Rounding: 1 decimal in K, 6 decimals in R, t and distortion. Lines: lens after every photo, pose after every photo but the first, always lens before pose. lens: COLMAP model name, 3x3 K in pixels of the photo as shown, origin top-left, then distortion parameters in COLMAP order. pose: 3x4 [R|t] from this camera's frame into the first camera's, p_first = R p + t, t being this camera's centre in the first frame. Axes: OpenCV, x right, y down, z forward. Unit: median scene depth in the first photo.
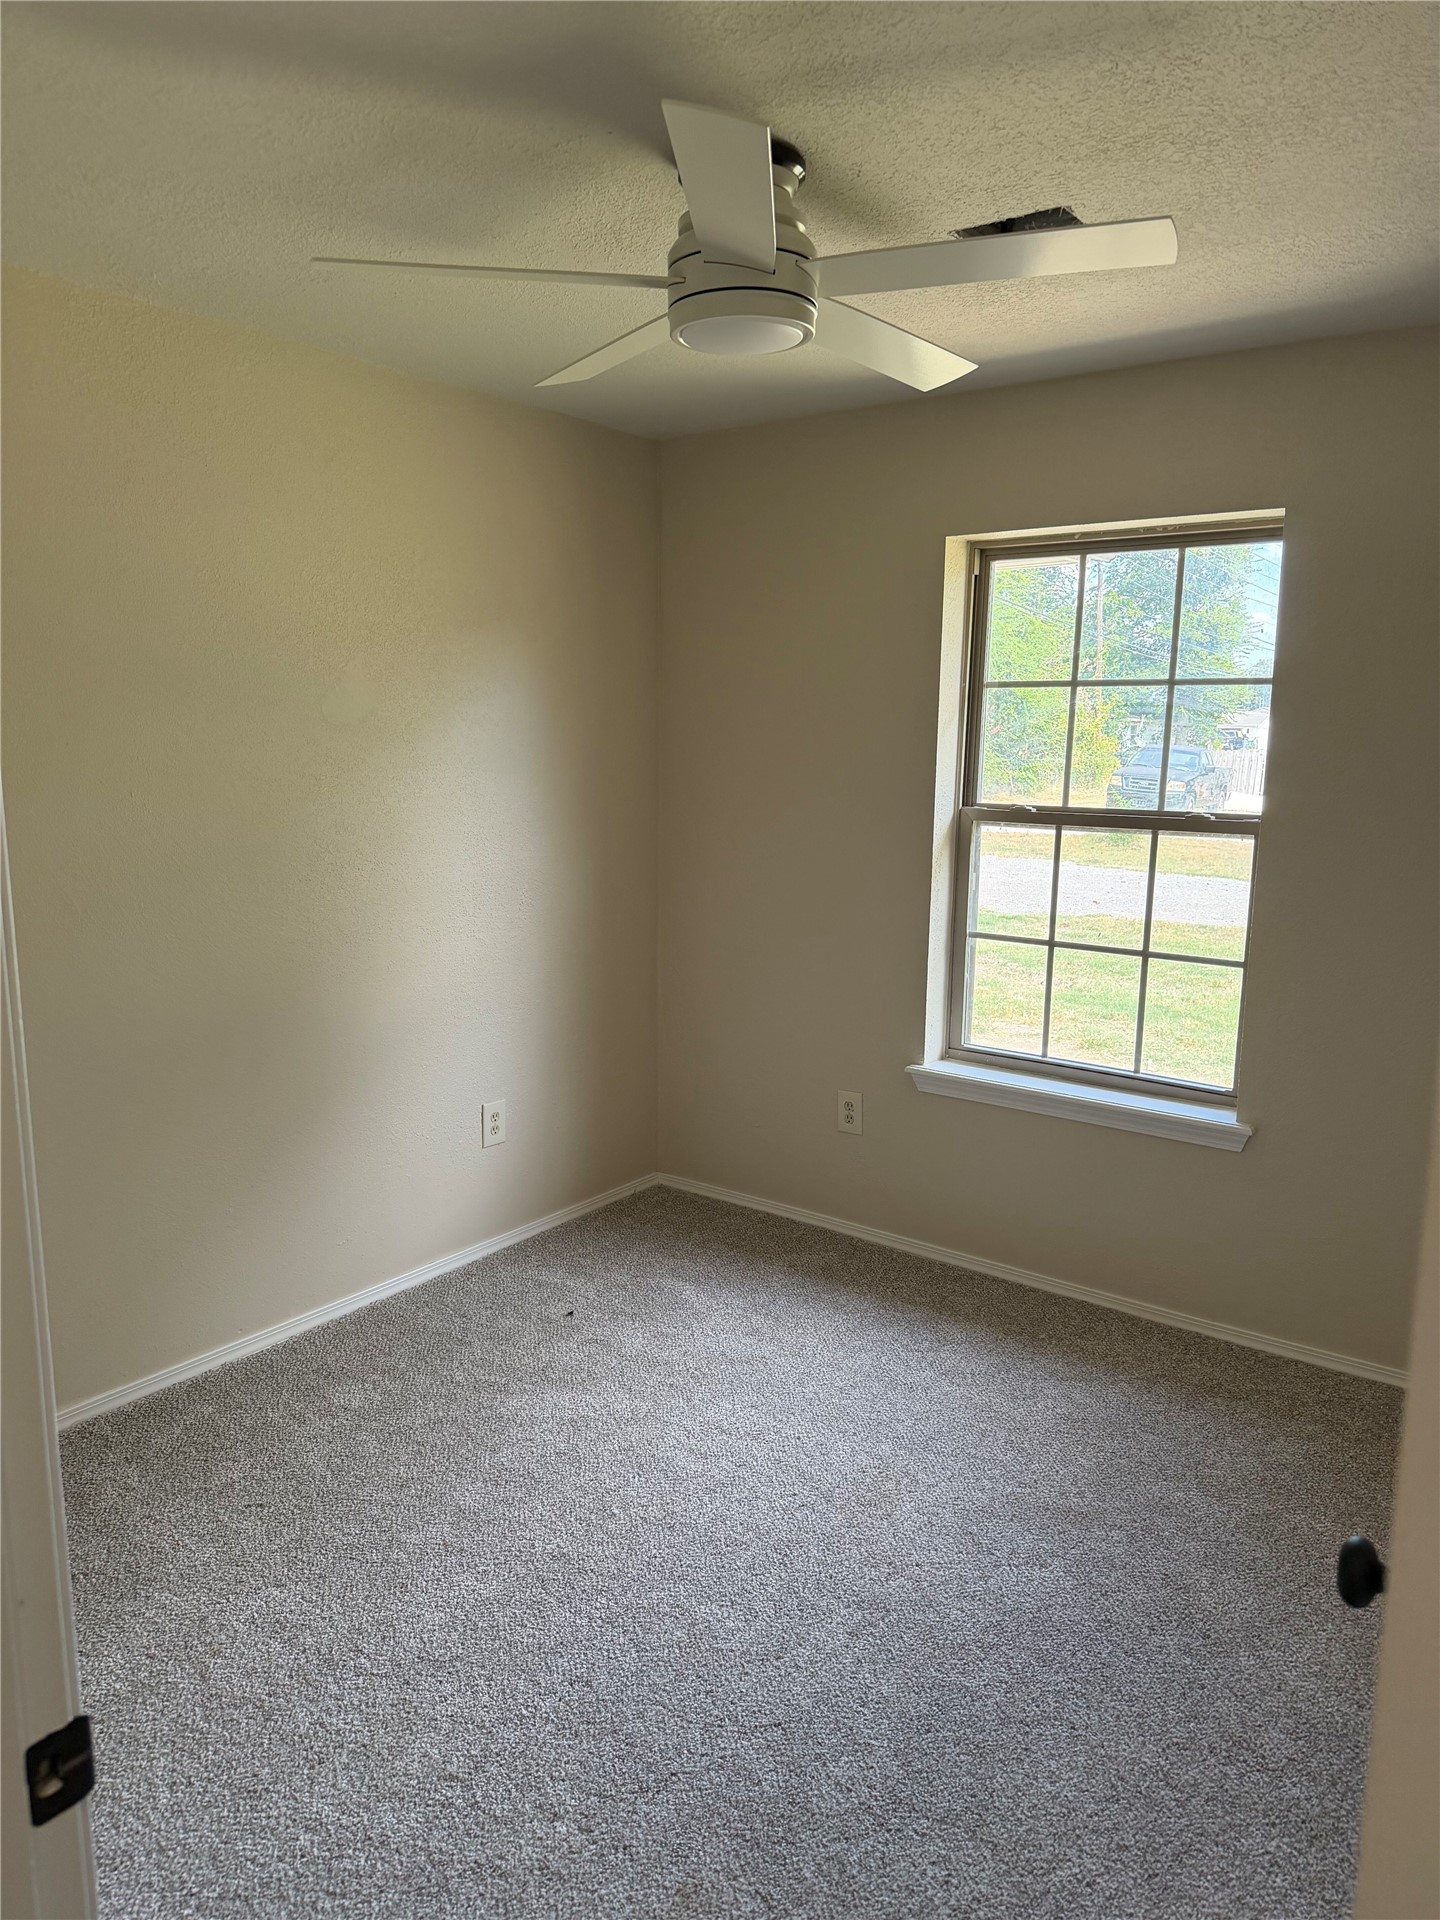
lens RADIAL K [[1334.4, 0, 720.0], [0, 1334.4, 960.0], [0, 0, 1]] dist [0.002243, 0.000298]
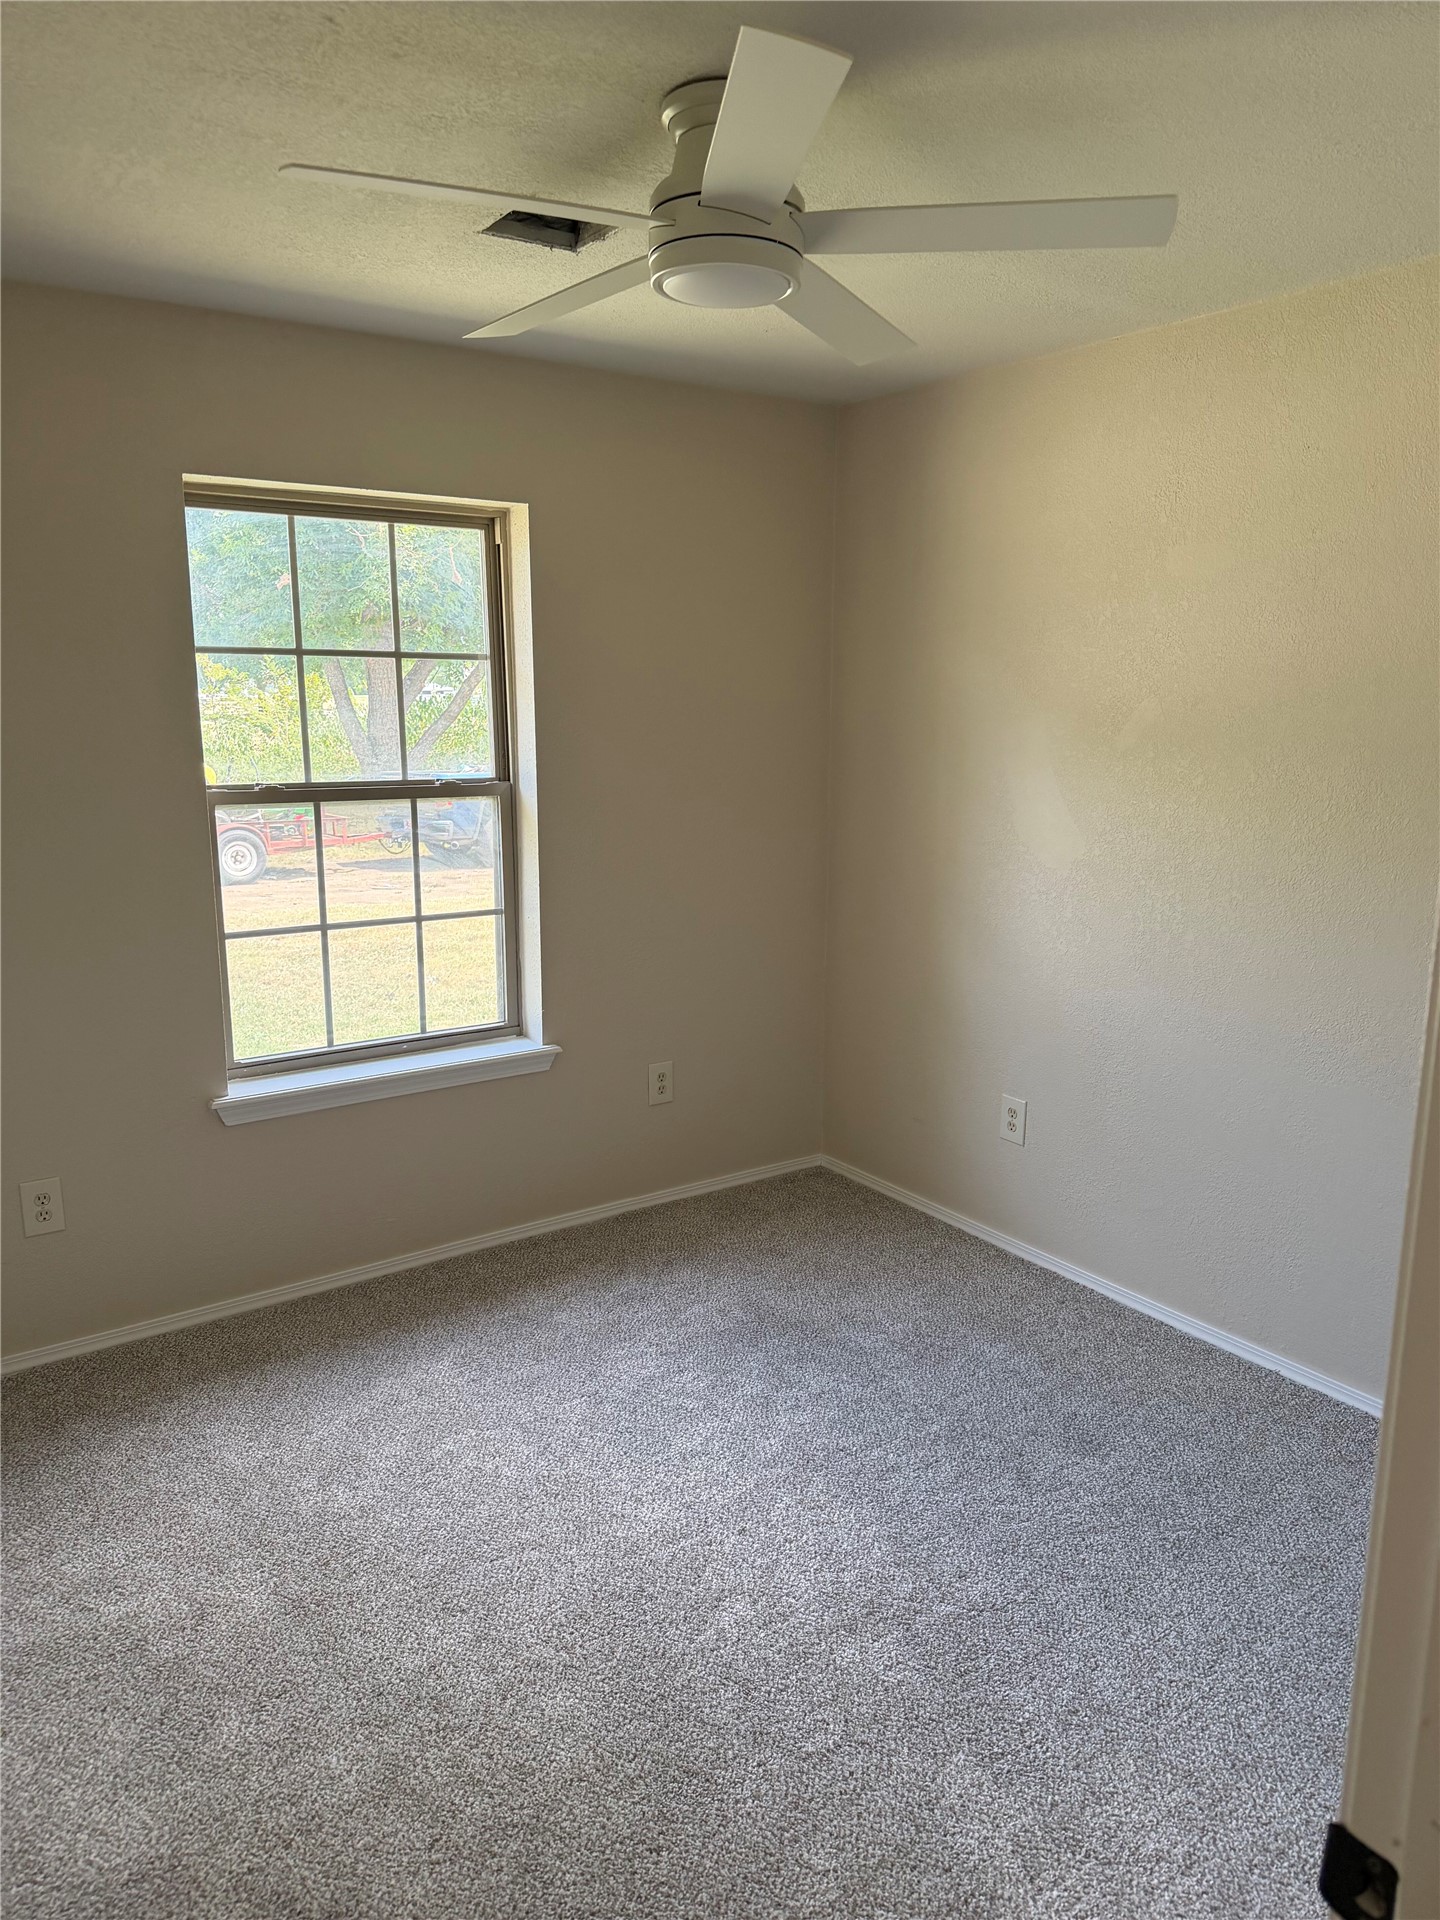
lens RADIAL K [[1335.4, 0, 720.0], [0, 1335.4, 960.0], [0, 0, 1]] dist [0.030442, -0.000062]
pose [[0.292297, -0.198309, 0.935540, -0.597410], [0.176748, 0.972613, 0.150945, -0.088641], [-0.939852, 0.121234, 0.319343, 0.456115]]
